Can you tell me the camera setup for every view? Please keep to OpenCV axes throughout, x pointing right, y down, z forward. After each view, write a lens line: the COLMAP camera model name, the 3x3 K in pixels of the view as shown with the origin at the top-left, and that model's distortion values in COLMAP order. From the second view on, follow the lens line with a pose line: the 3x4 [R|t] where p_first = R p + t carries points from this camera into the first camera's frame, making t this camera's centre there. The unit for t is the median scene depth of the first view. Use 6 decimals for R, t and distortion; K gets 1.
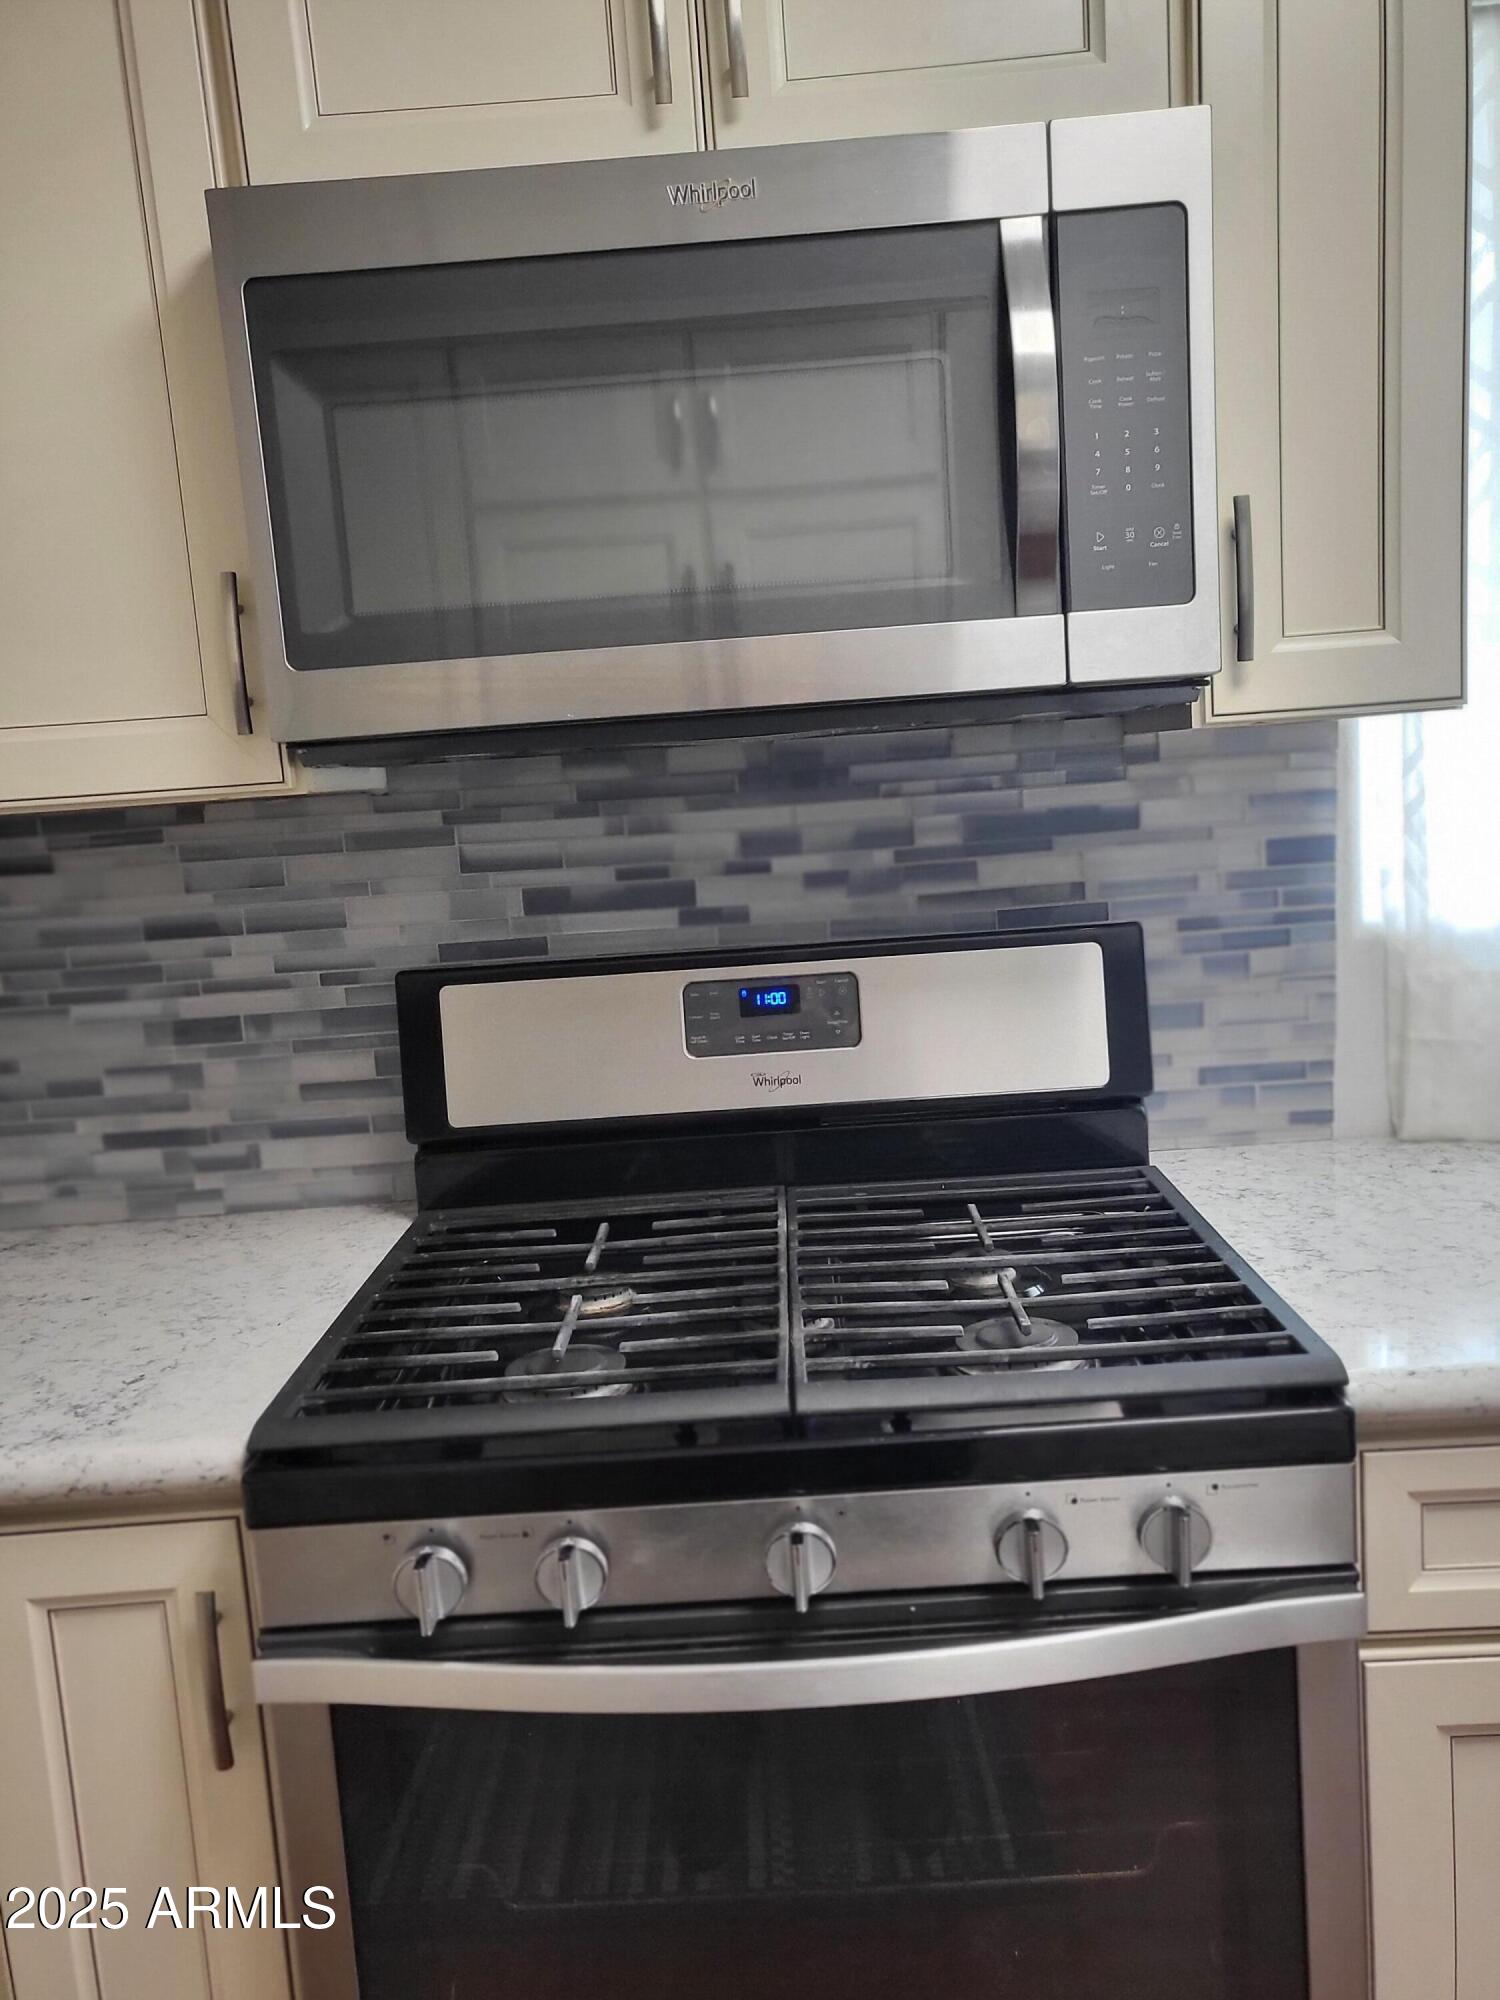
lens RADIAL K [[1533.8, 0, 729.4], [0, 1533.8, 998.9], [0, 0, 1]] dist [-0.010050, 0.064575]
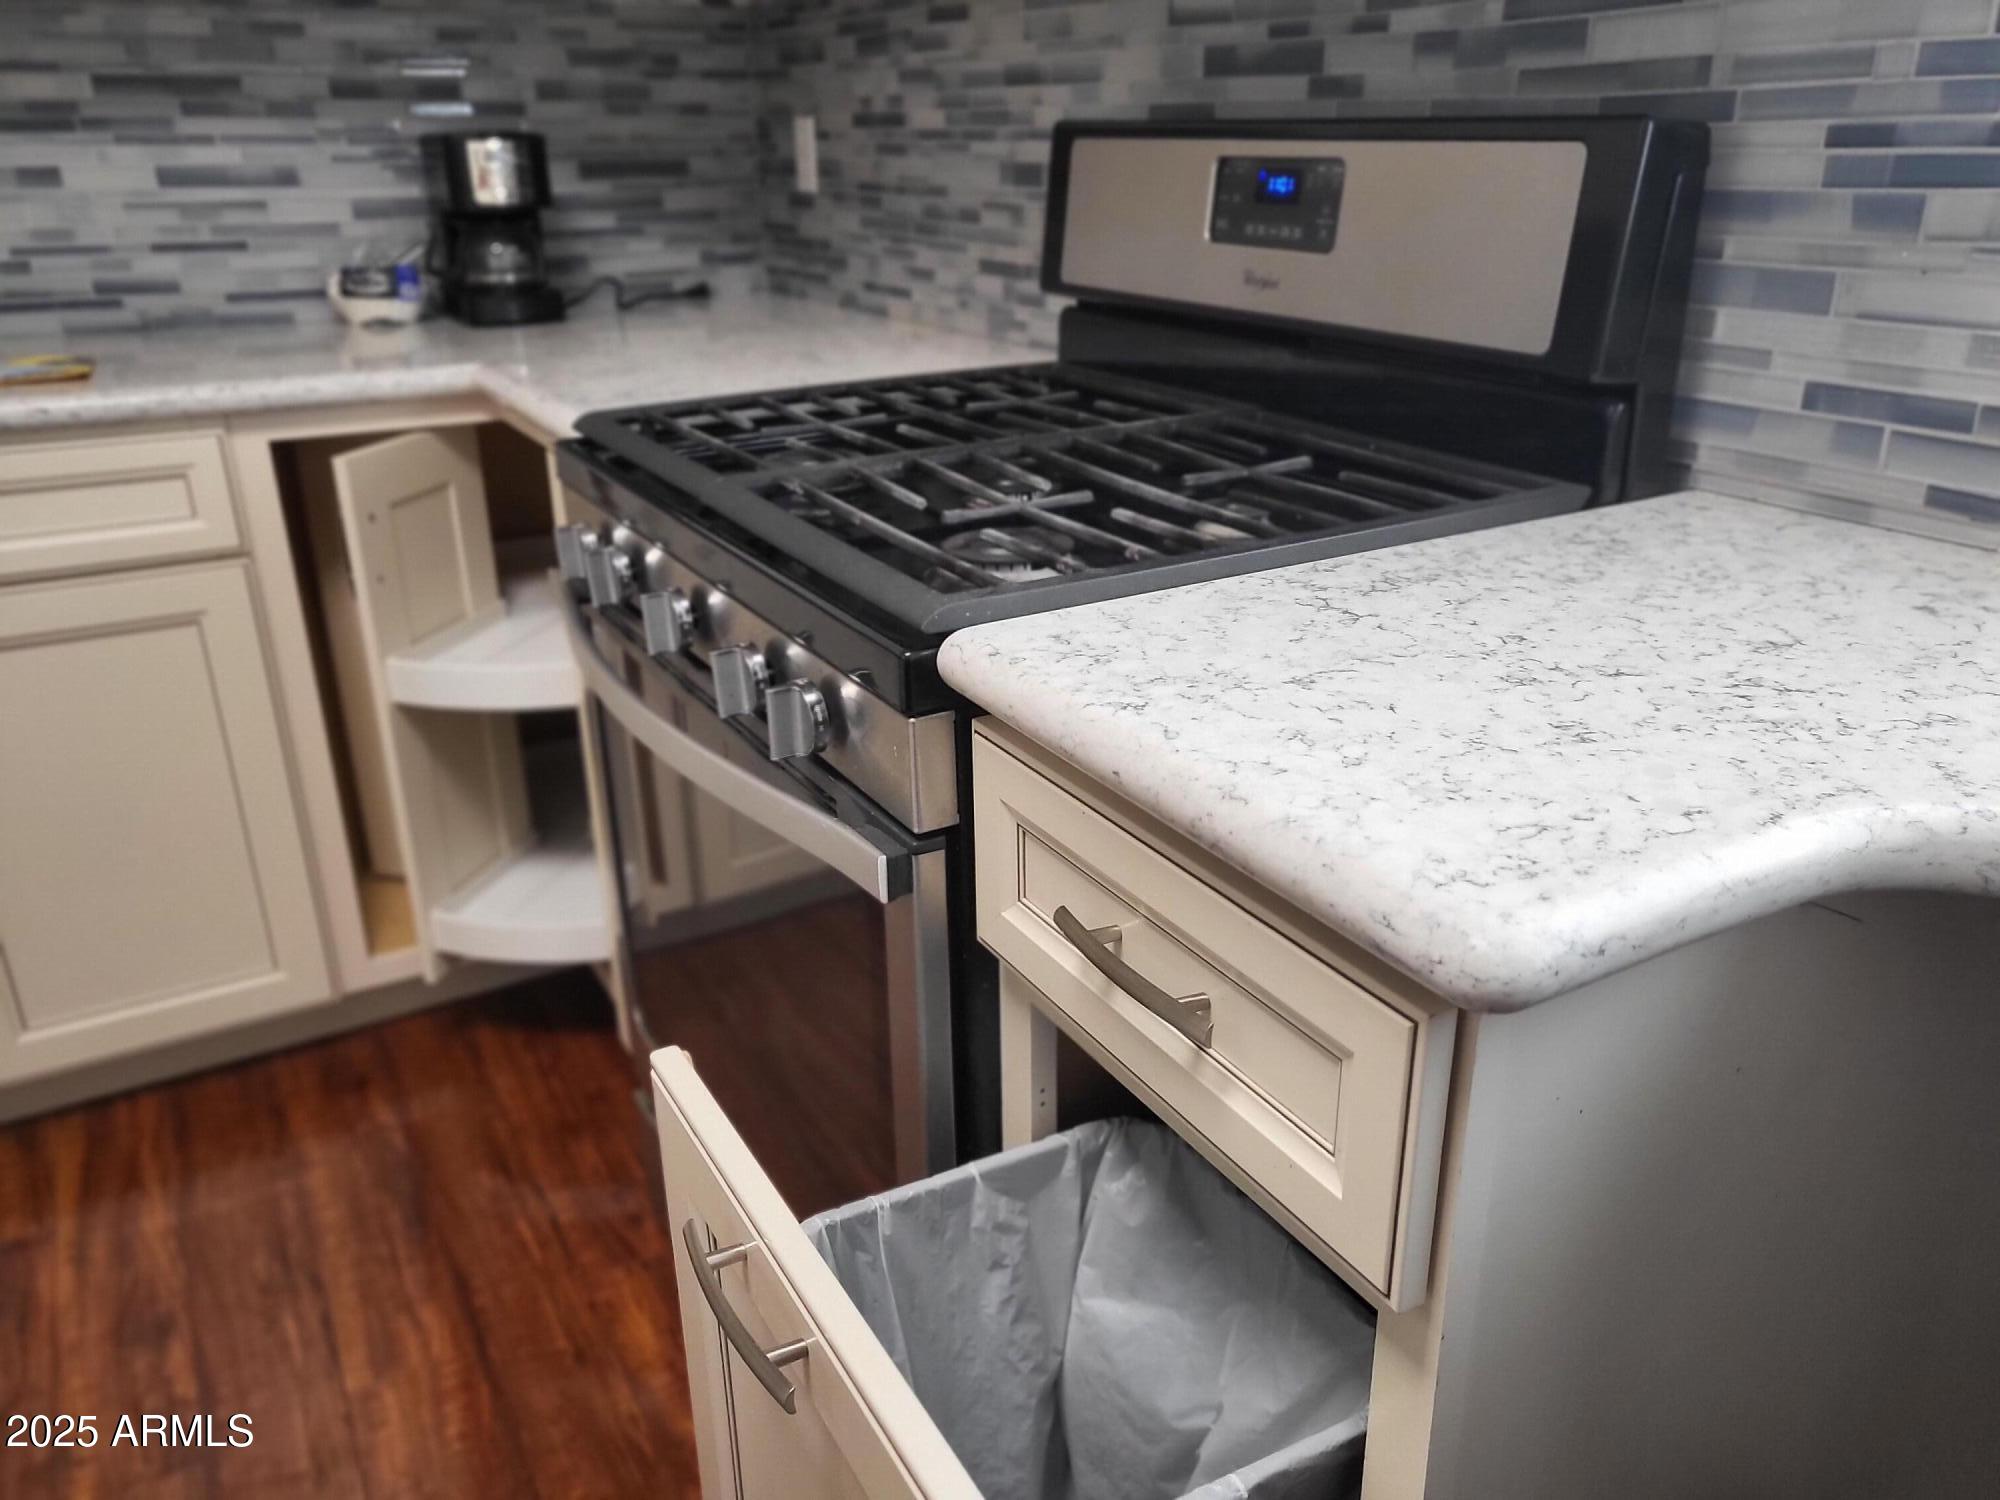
lens RADIAL K [[1533.8, 0, 1026.4], [0, 1533.8, 736.3], [0, 0, 1]] dist [-0.010050, 0.064575]
pose [[0.508697, 0.377554, -0.773744, 0.702203], [-0.140660, 0.923085, 0.357950, -0.002186], [0.849378, -0.073254, 0.522677, 0.383351]]
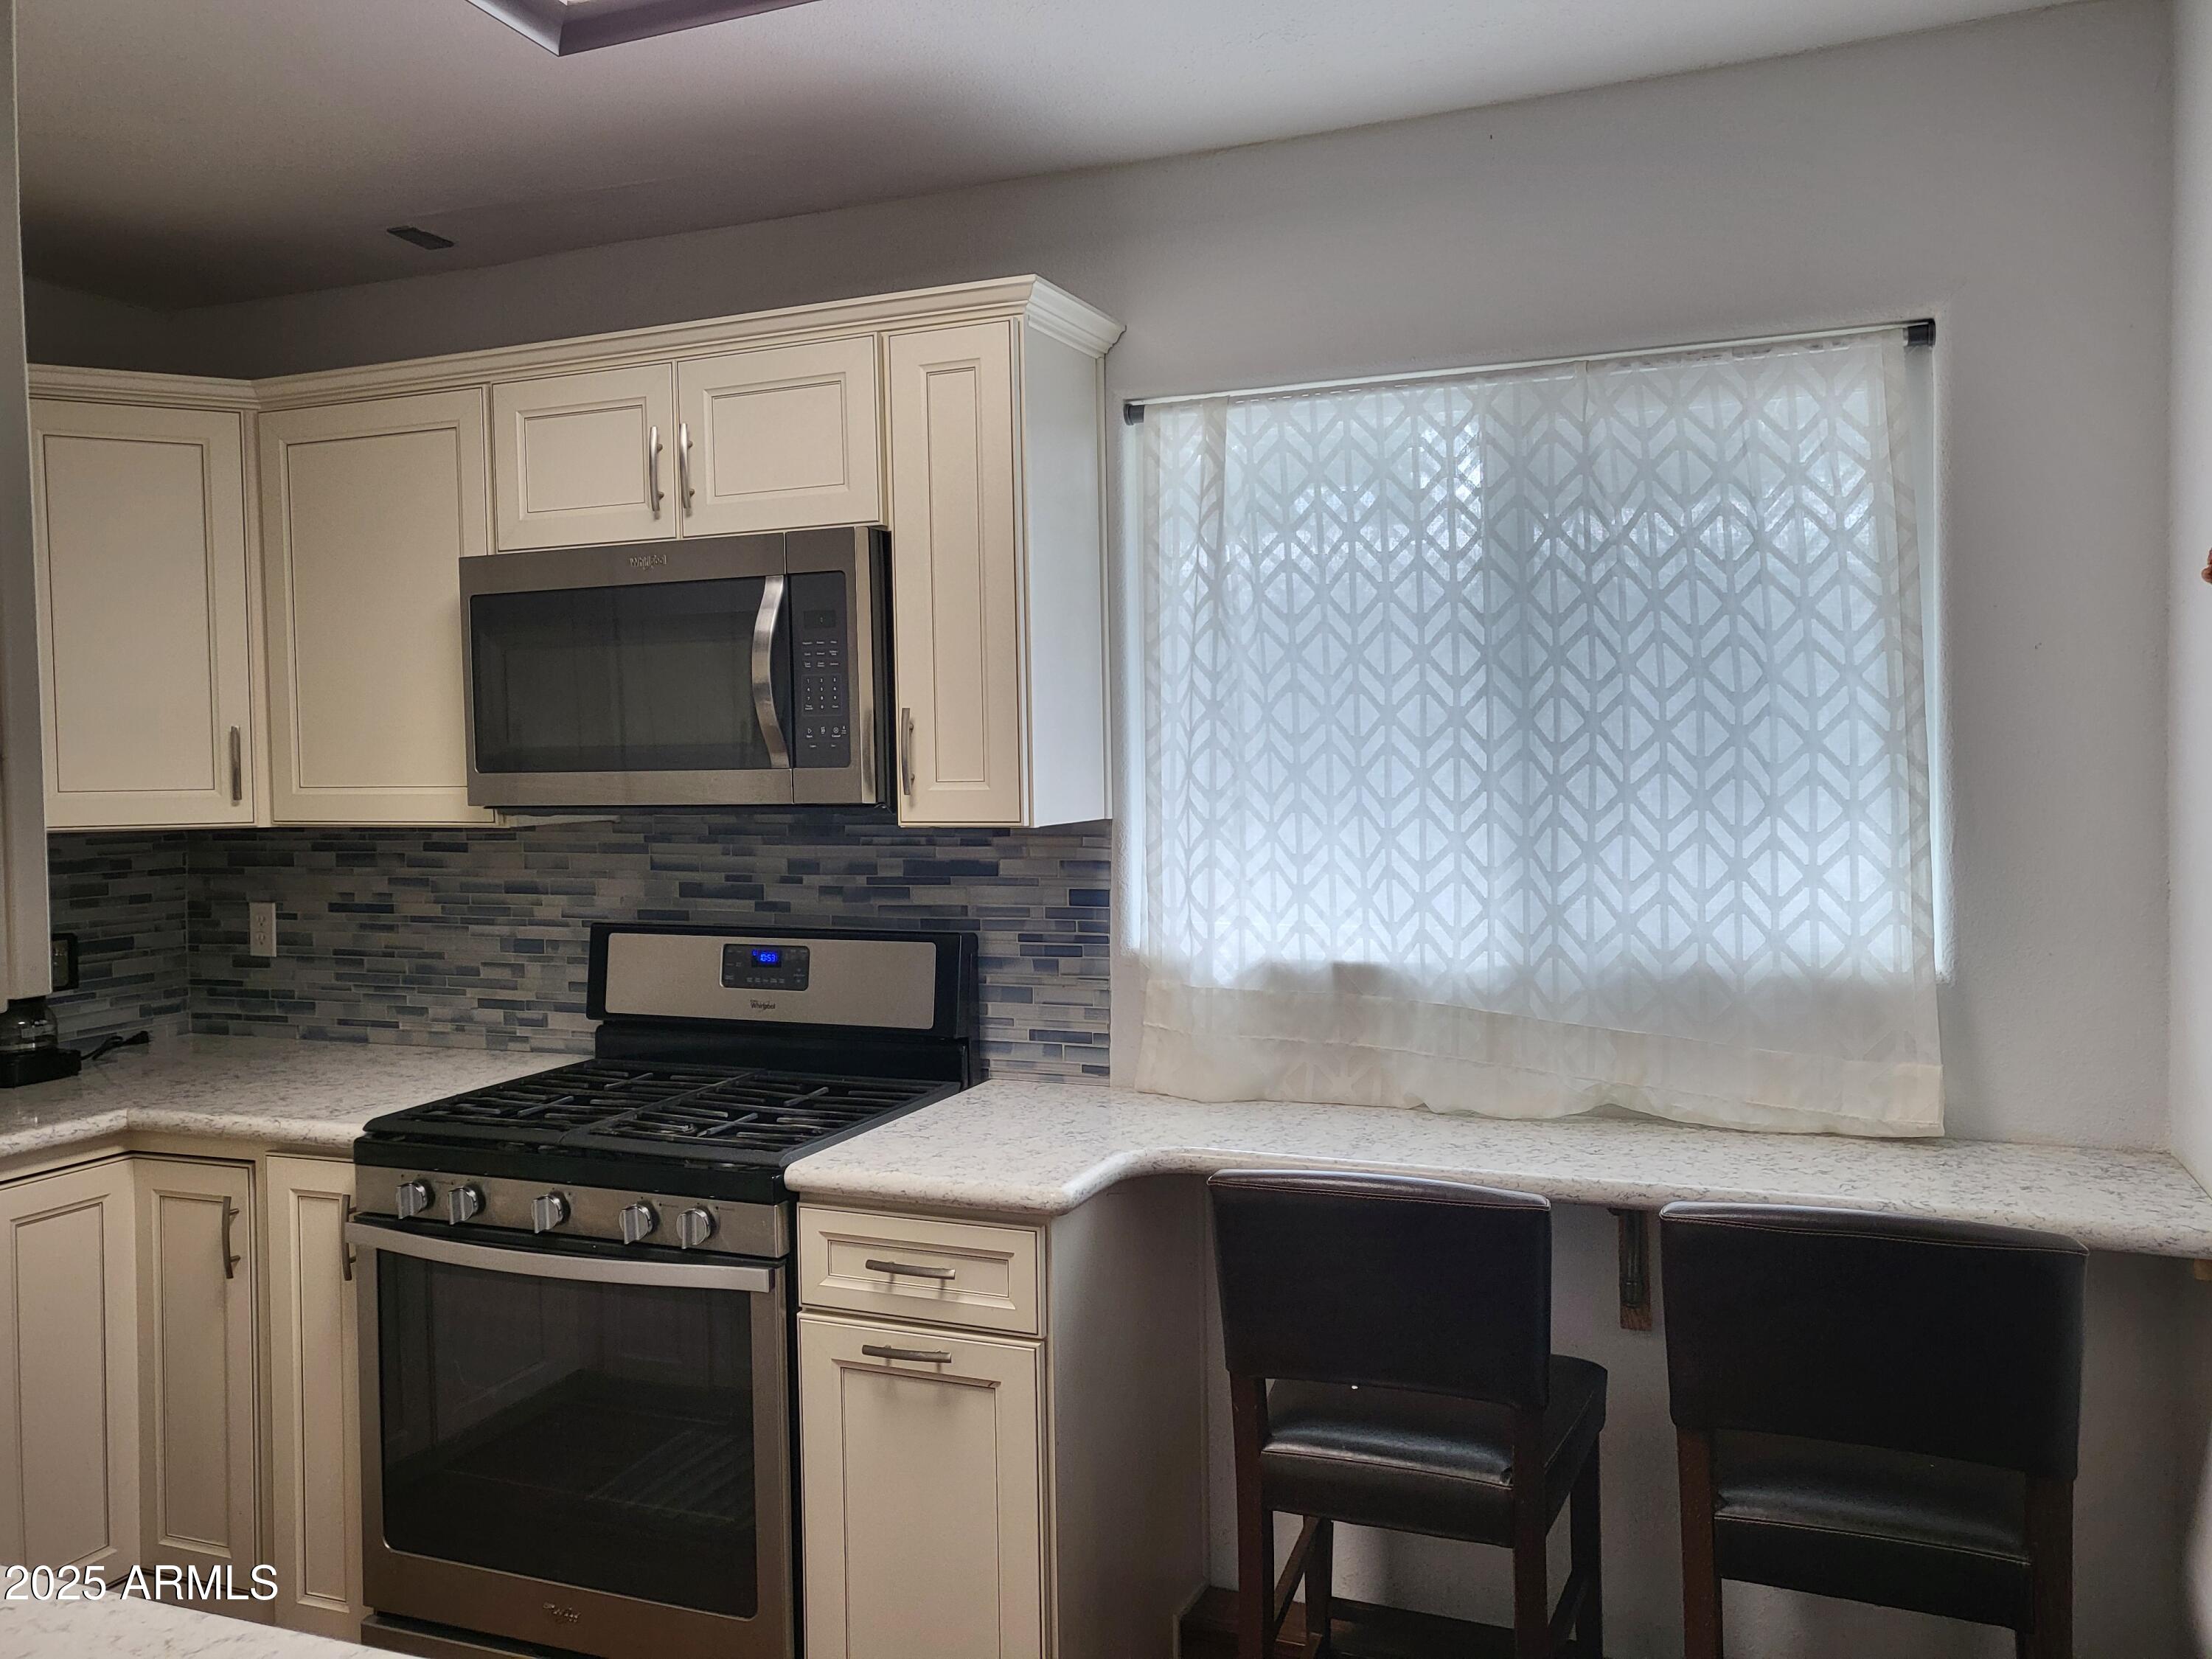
lens RADIAL K [[1696.4, 0, 1116.4], [0, 1696.4, 793.1], [0, 0, 1]] dist [-0.010050, 0.064575]
pose [[0.928918, 0.062332, -0.365002, 1.024613], [-0.098356, 0.991855, -0.080931, -0.064570], [0.356985, 0.111078, 0.927482, -0.621025]]
